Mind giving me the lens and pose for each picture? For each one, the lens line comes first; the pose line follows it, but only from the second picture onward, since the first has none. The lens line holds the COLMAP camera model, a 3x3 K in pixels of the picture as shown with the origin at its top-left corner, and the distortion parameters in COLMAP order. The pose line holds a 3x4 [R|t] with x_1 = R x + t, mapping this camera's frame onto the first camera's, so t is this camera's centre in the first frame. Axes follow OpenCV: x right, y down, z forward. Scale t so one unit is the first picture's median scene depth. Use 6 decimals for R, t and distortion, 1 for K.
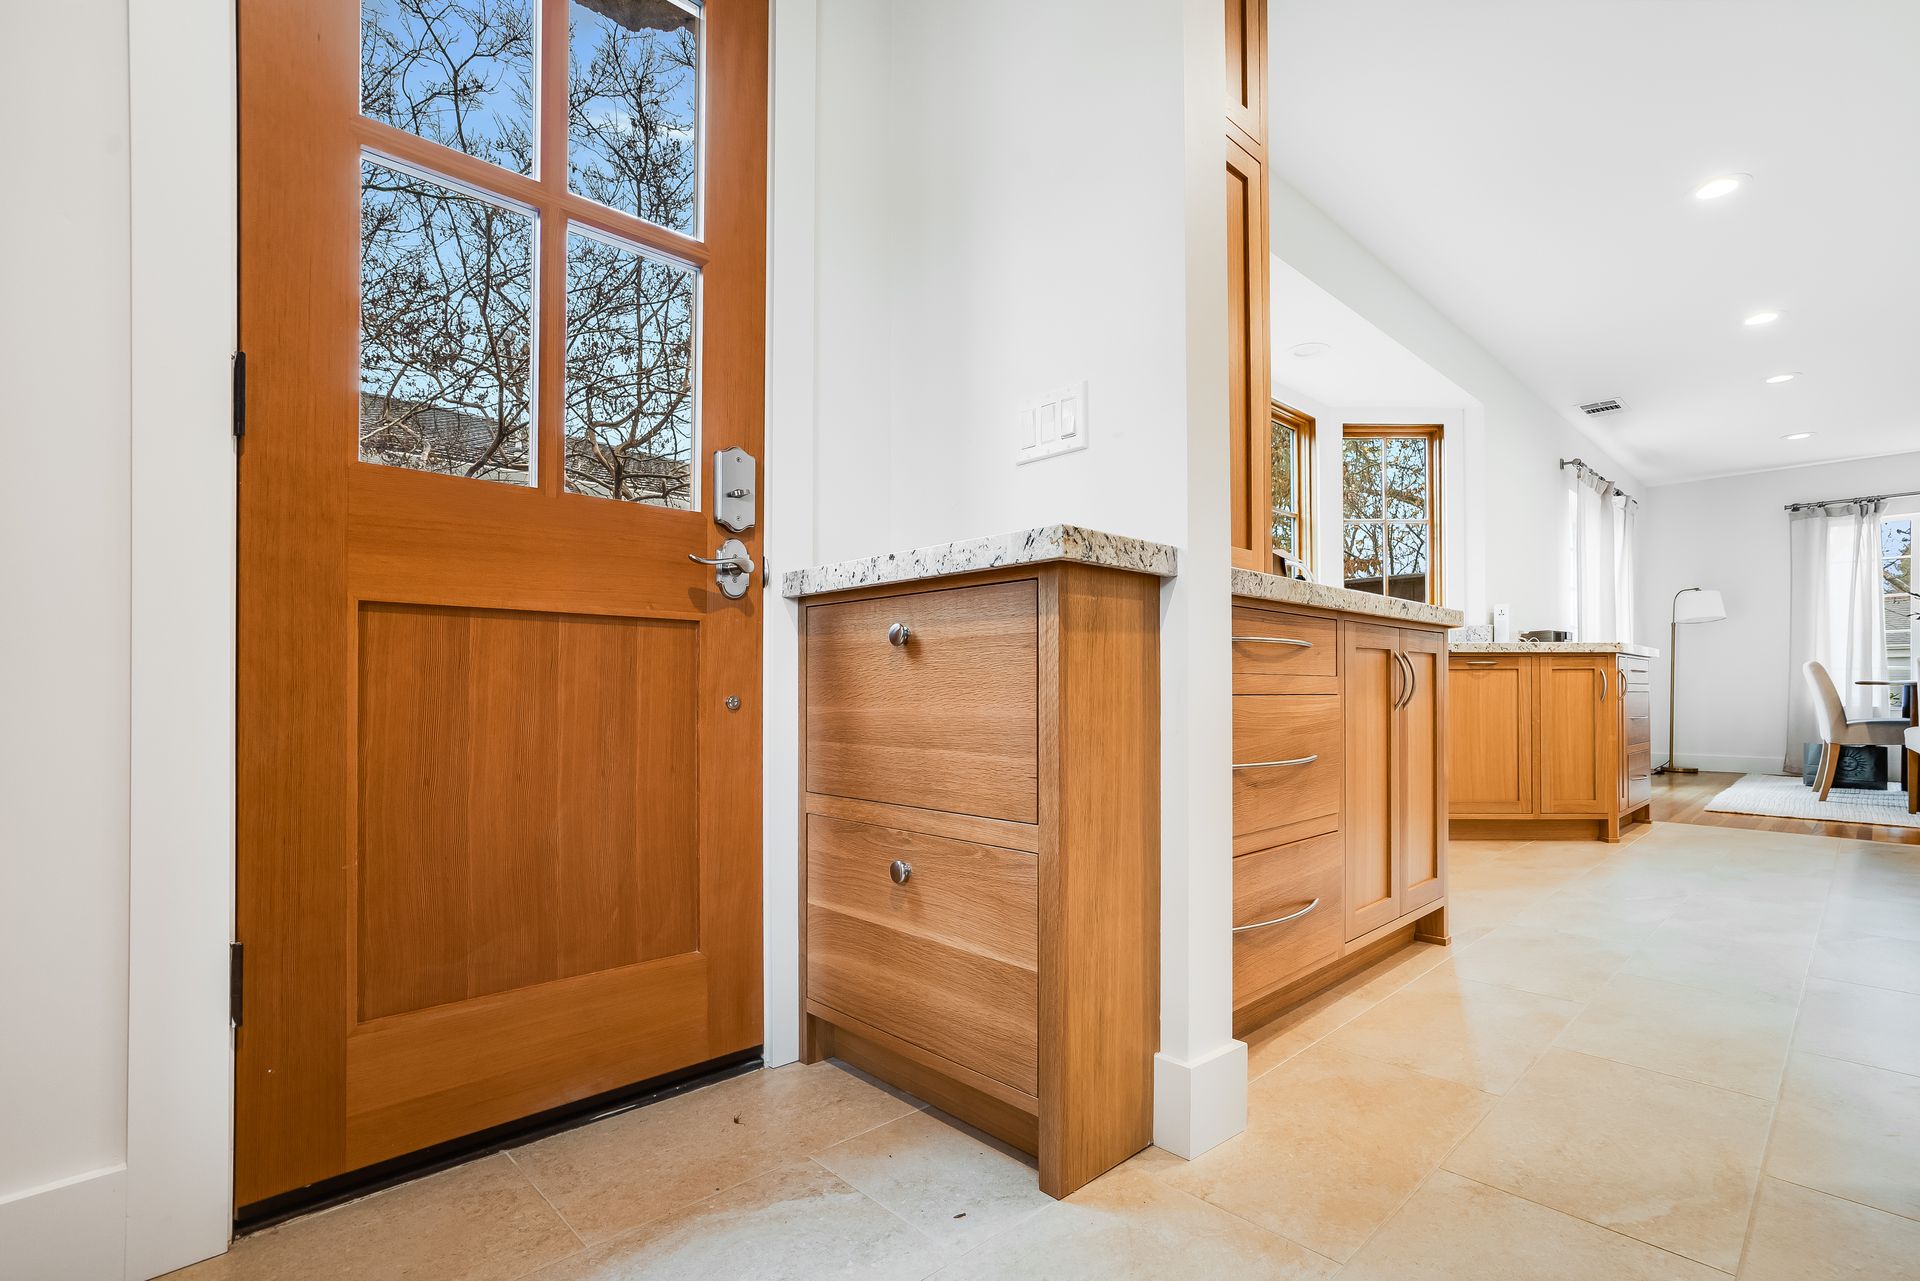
lens RADIAL K [[895.3, 0, 977.2], [0, 895.3, 691.7], [0, 0, 1]] dist [-0.033544, 0.014664]
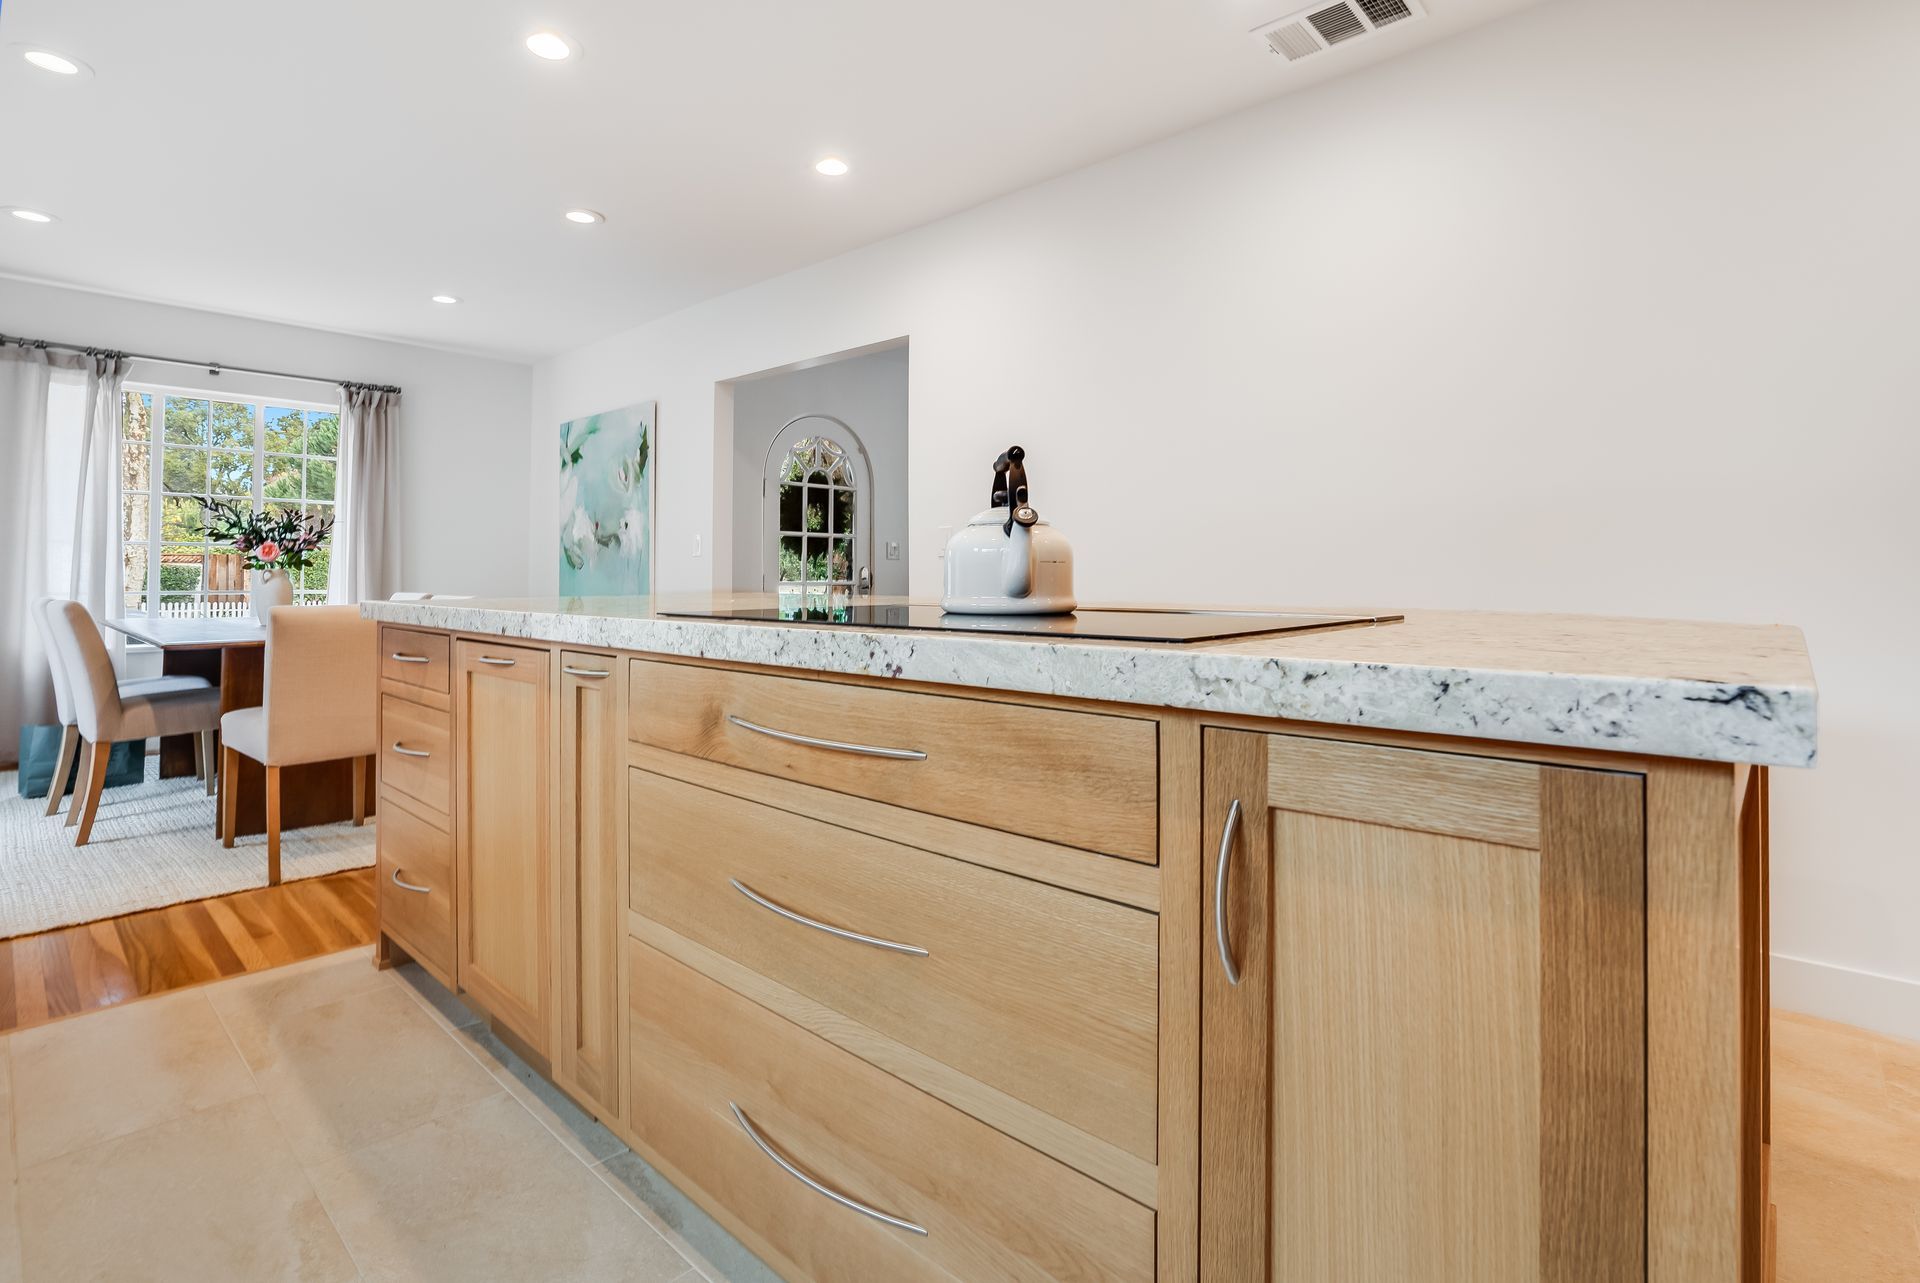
lens RADIAL K [[895.3, 0, 886.0], [0, 895.3, 550.5], [0, 0, 1]] dist [-0.033544, 0.014664]
pose [[-0.046761, 0.013062, 0.998821, 0.290130], [-0.003183, 0.999907, -0.013225, -0.055366], [-0.998901, -0.003798, -0.046715, 0.413050]]
